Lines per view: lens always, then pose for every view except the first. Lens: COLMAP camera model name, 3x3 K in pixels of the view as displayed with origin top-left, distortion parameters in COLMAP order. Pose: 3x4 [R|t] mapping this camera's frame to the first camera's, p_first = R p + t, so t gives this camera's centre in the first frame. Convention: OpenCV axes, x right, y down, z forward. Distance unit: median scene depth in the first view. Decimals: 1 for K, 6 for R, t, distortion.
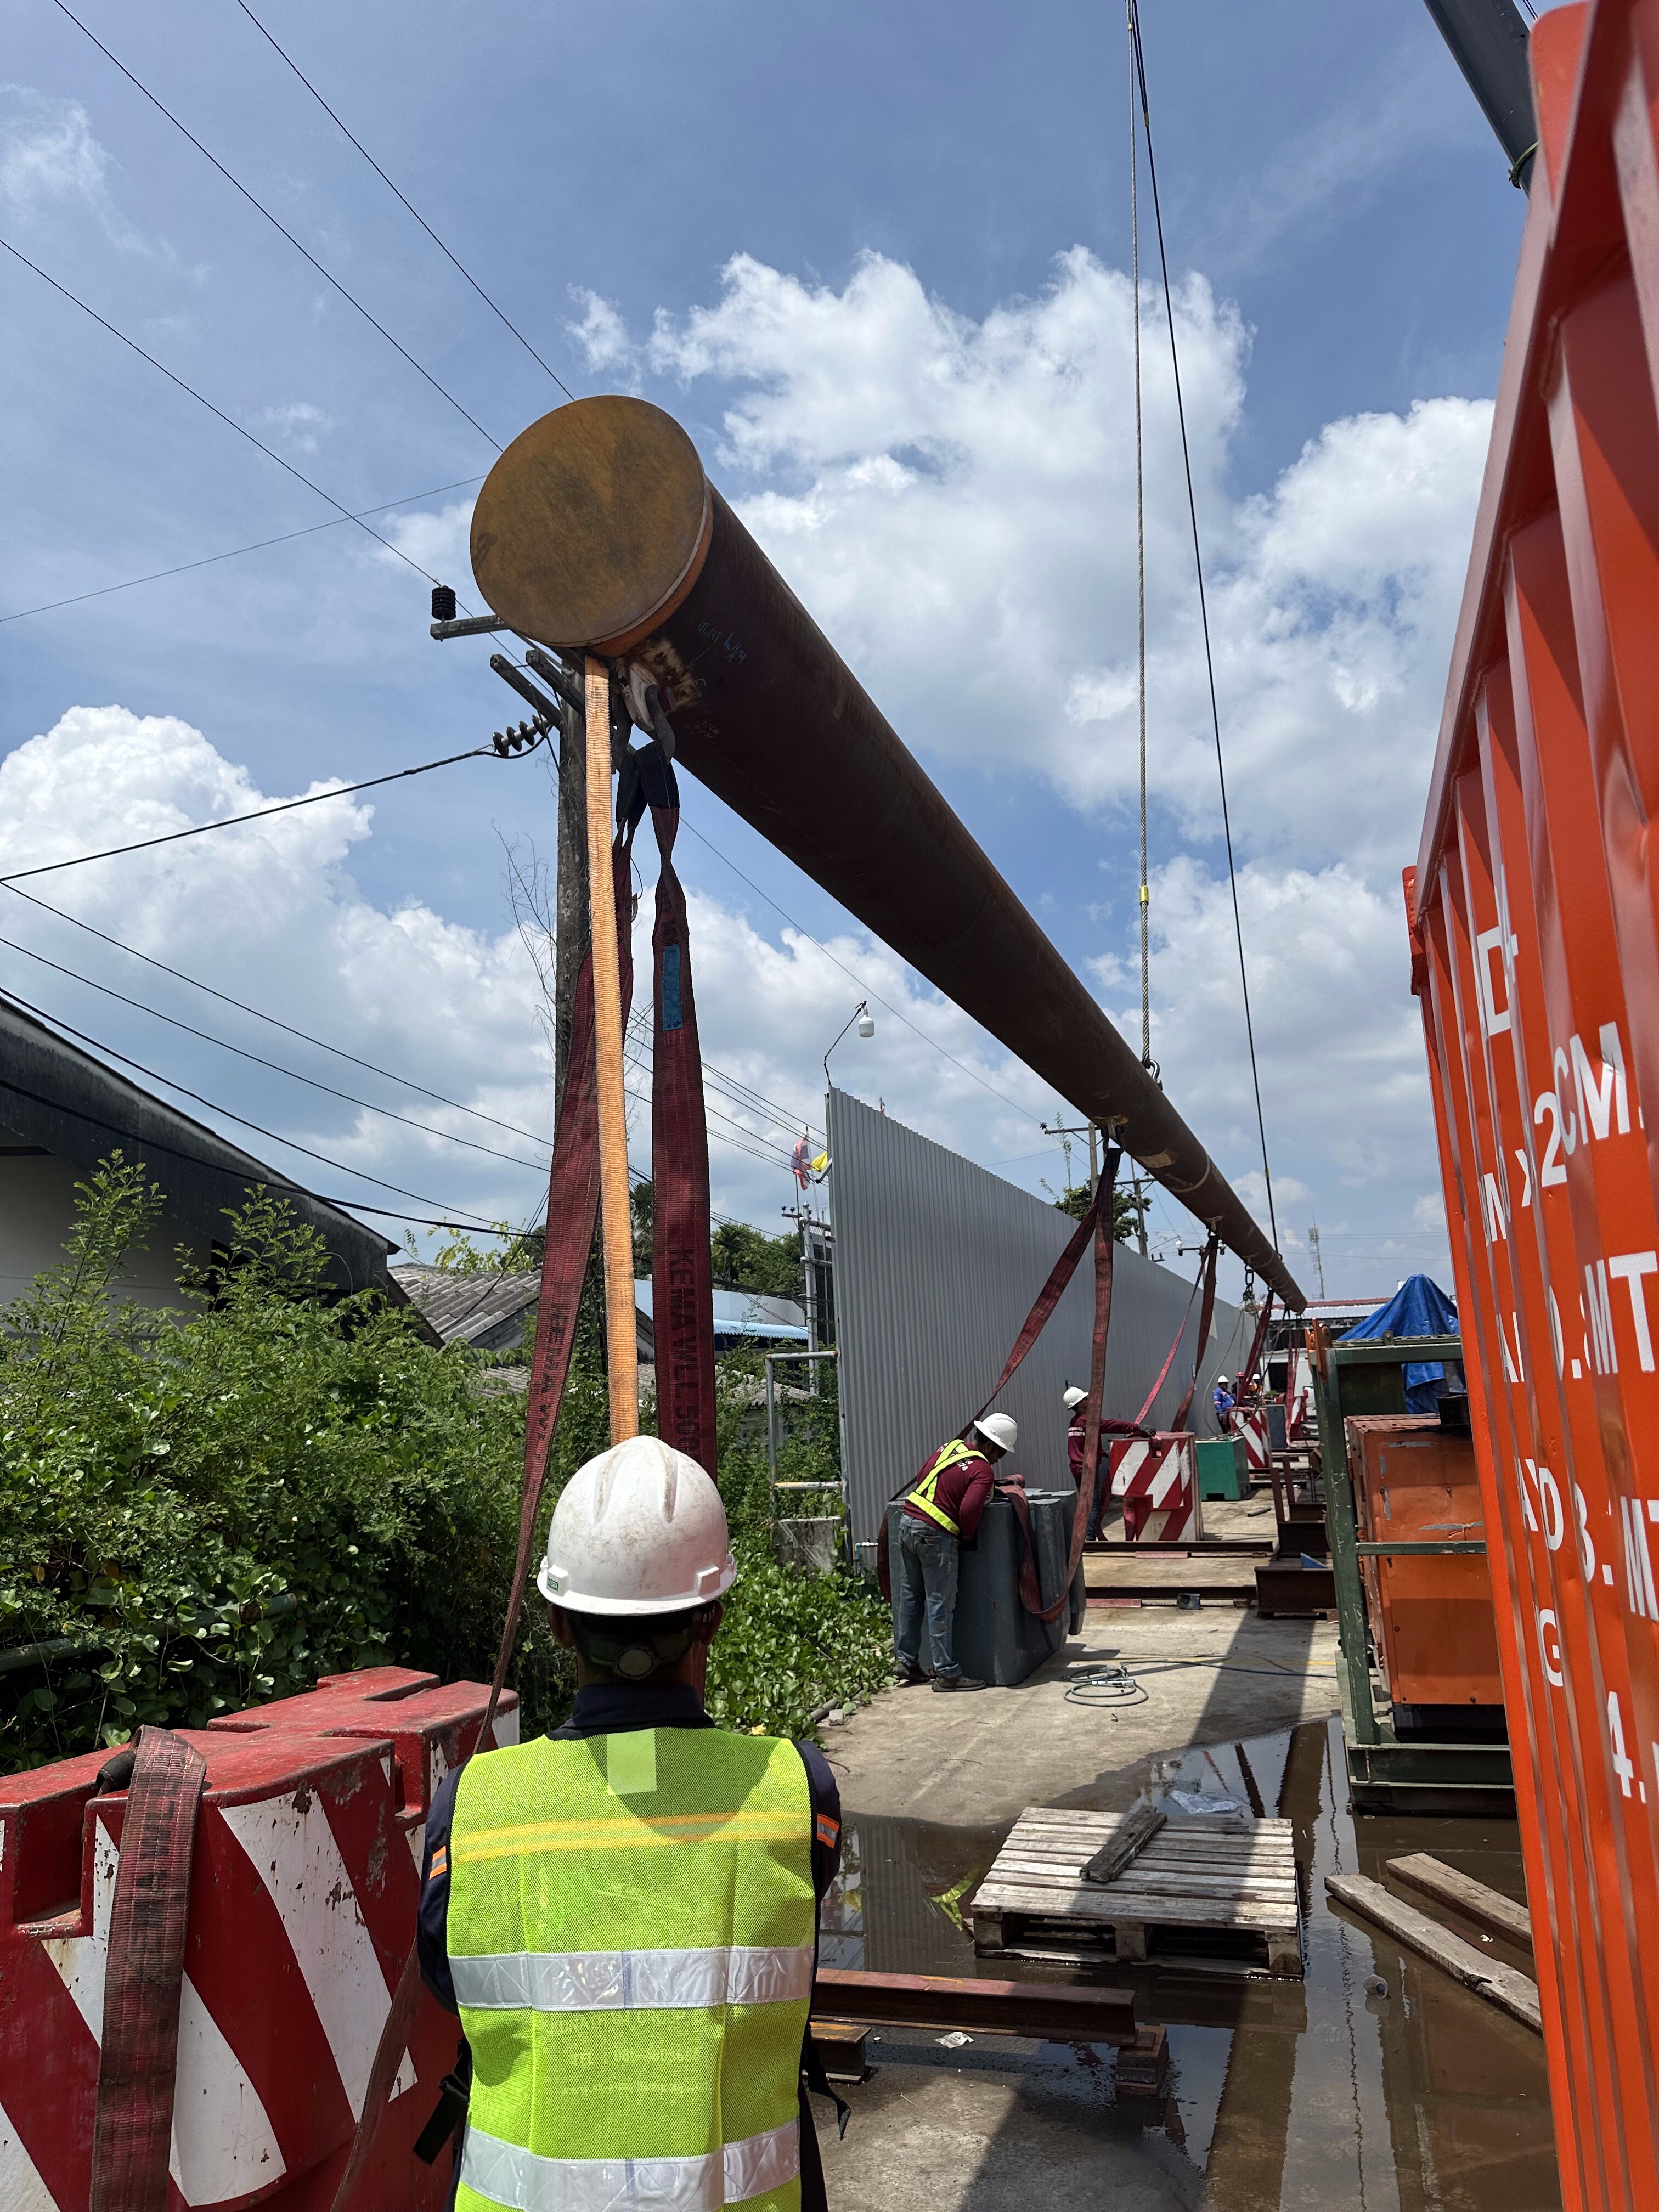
lens RADIAL K [[1570.8, 0, 882.9], [0, 1570.8, 1106.1], [0, 0, 1]] dist [0.084269, -0.100507]
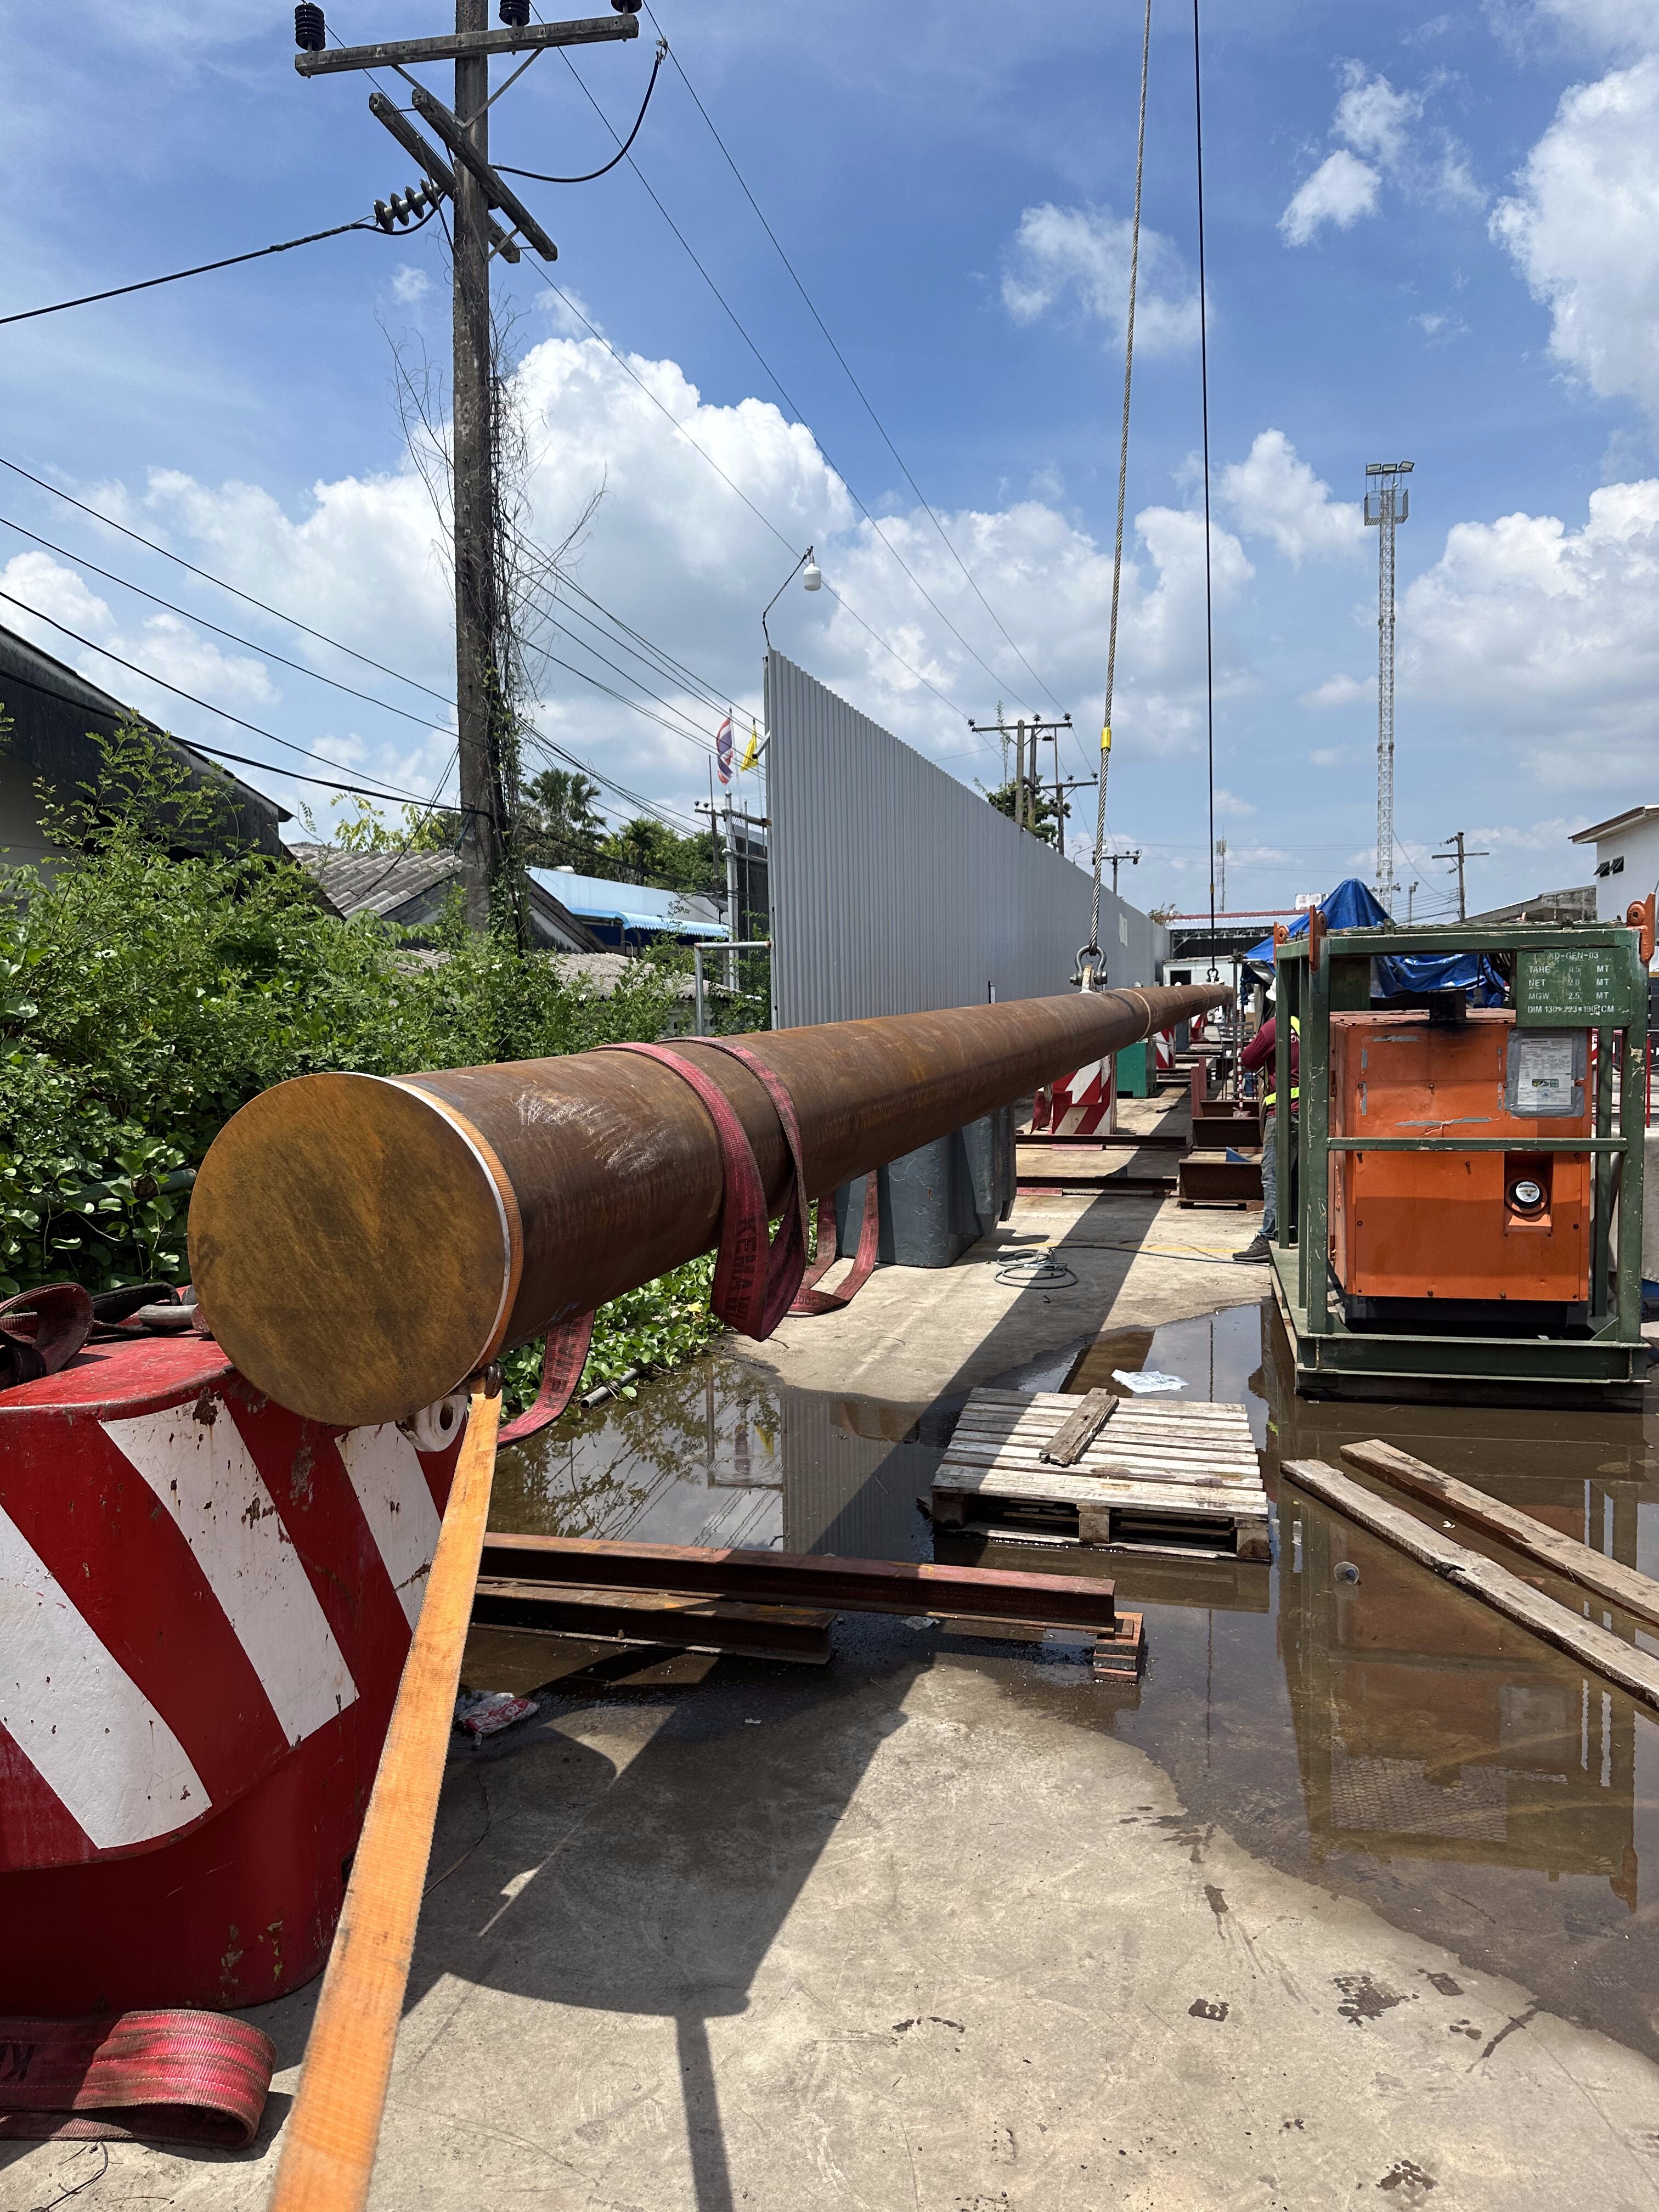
lens RADIAL K [[1558.4, 0, 880.4], [0, 1558.4, 1074.4], [0, 0, 1]] dist [0.214547, -0.364937]
pose [[0.998155, 0.022470, 0.056405, -0.028035], [-0.034860, 0.972713, 0.229378, 0.026870], [-0.049712, -0.230922, 0.971702, 0.092460]]
